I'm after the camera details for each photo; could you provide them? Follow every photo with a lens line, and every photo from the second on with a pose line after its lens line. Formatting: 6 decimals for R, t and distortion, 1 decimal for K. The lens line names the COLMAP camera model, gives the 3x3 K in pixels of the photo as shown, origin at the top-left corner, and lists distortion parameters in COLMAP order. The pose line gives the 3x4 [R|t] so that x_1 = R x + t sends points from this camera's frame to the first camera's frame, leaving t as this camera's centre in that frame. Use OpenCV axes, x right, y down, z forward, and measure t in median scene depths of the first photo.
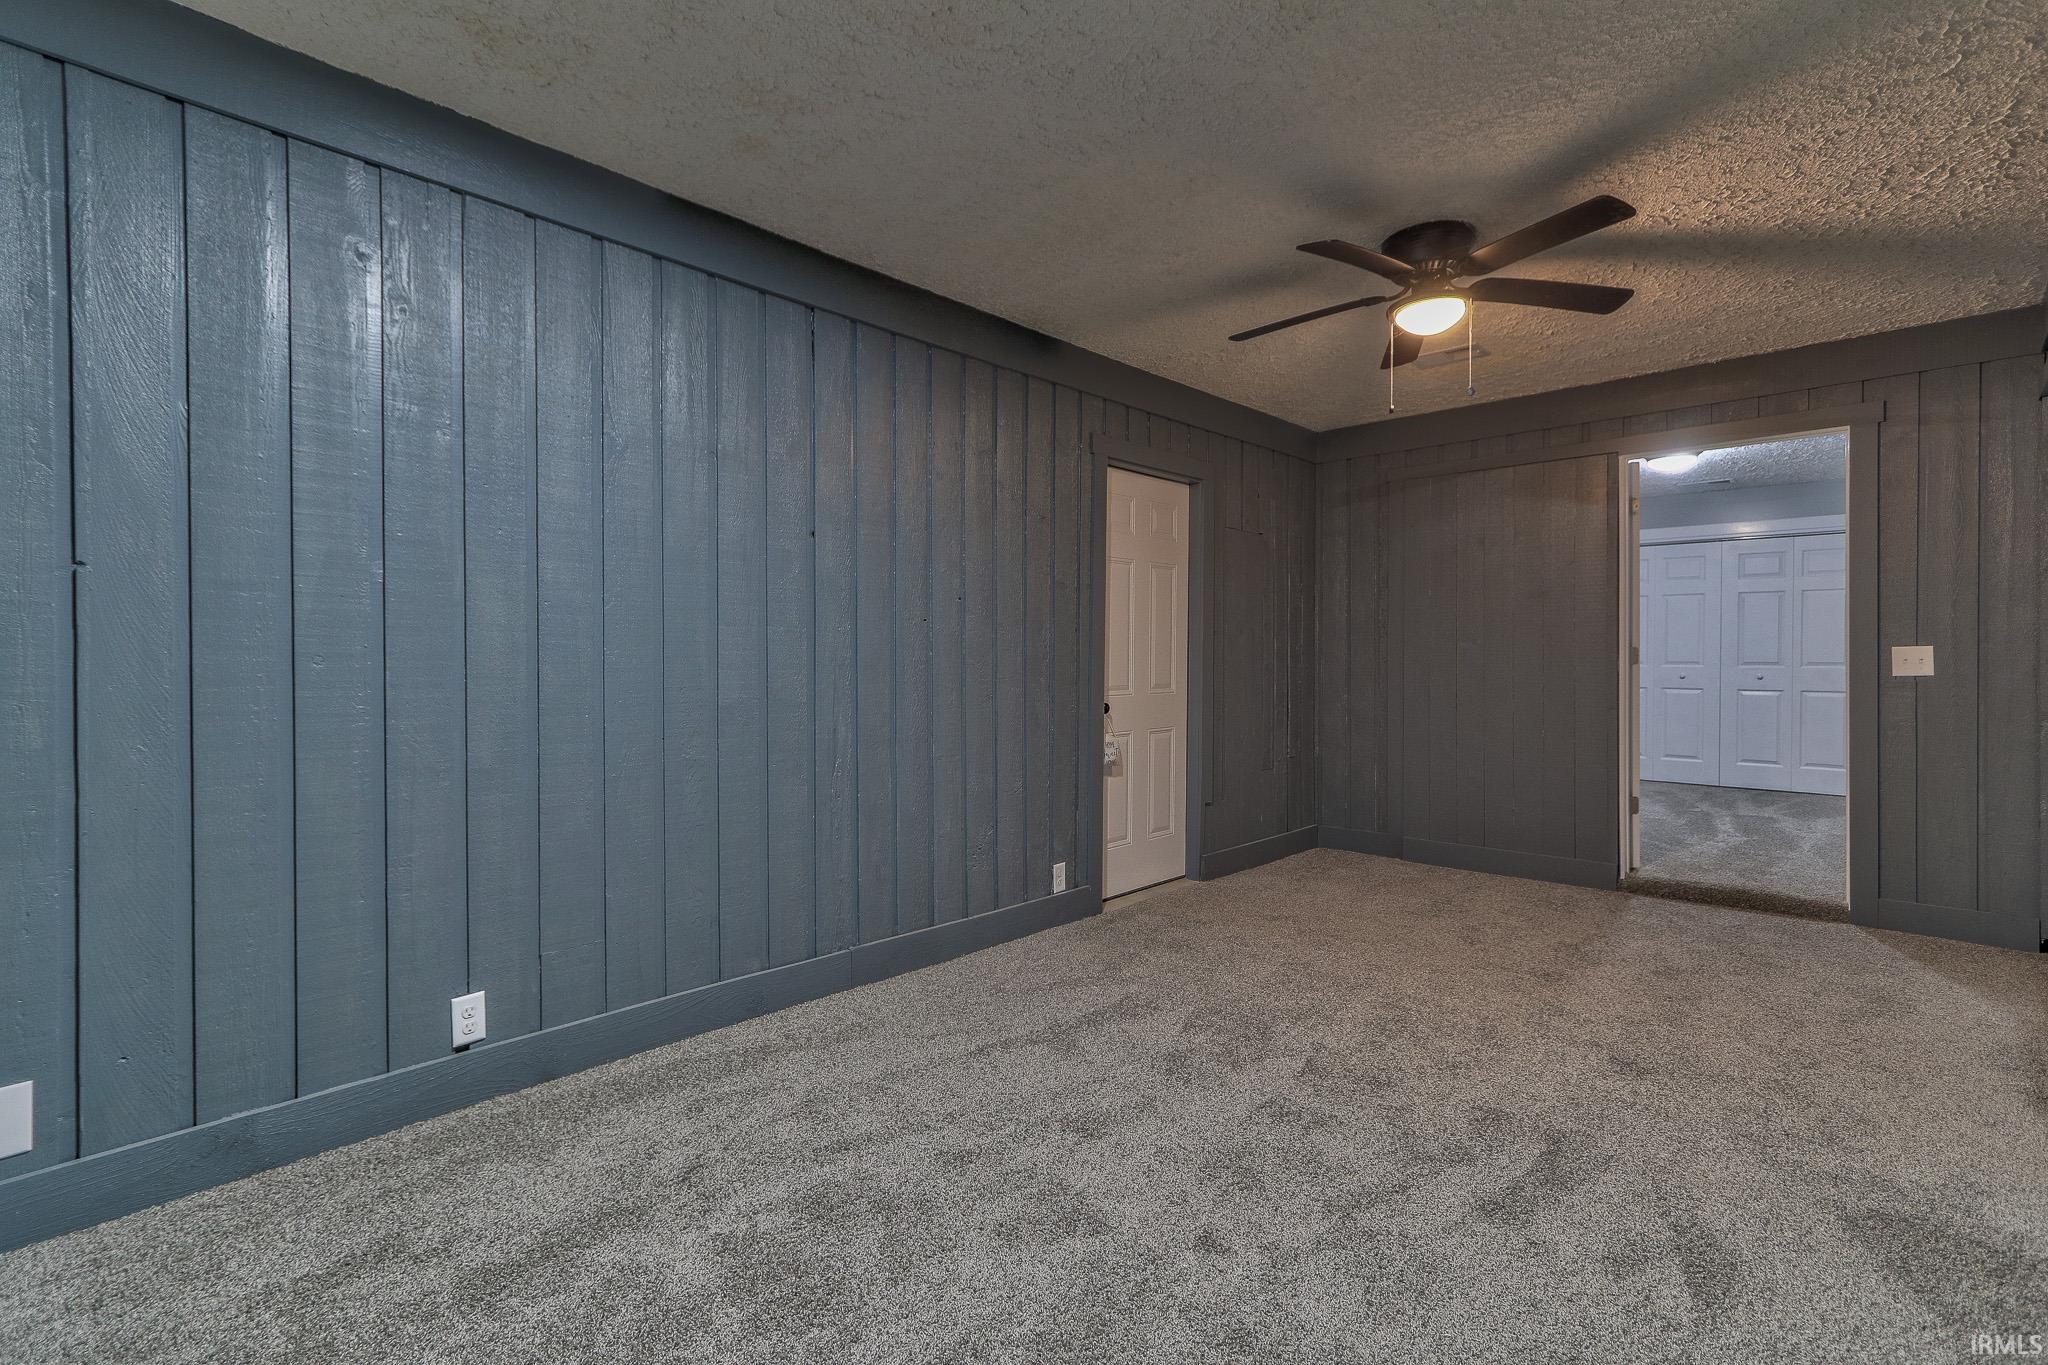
lens RADIAL K [[973.6, 0, 1014.7], [0, 973.6, 667.3], [0, 0, 1]] dist [0.000540, 0.000663]
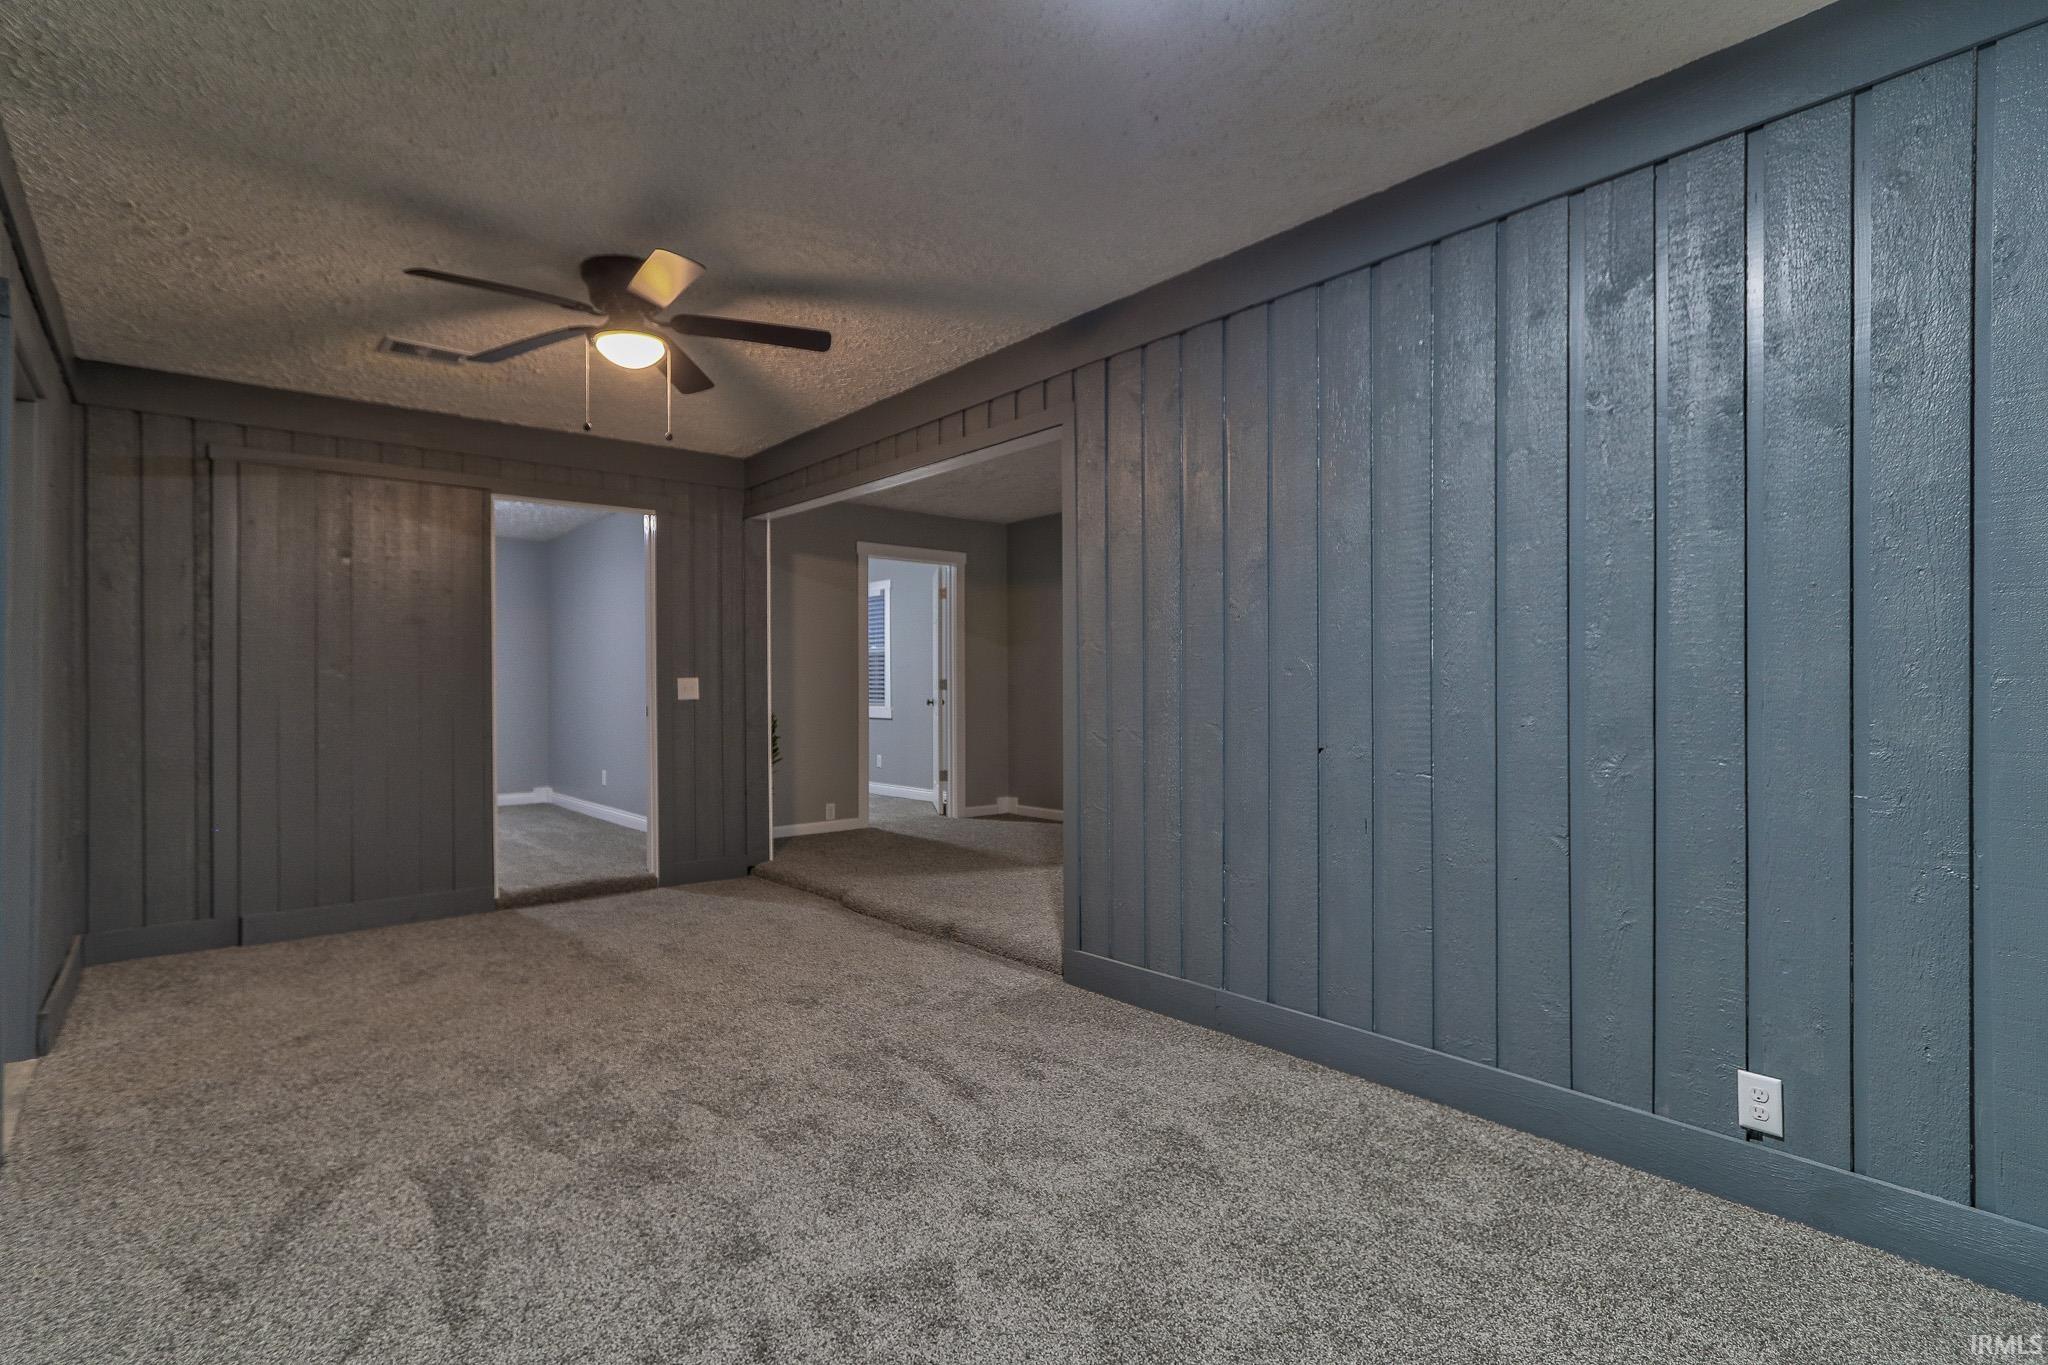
lens RADIAL K [[973.6, 0, 1016.8], [0, 973.6, 686.0], [0, 0, 1]] dist [0.000540, 0.000663]
pose [[0.104217, 0.000038, 0.994555, -0.567905], [0.013953, 0.999902, -0.001501, -0.002537], [-0.994457, 0.014034, 0.104207, 0.527693]]
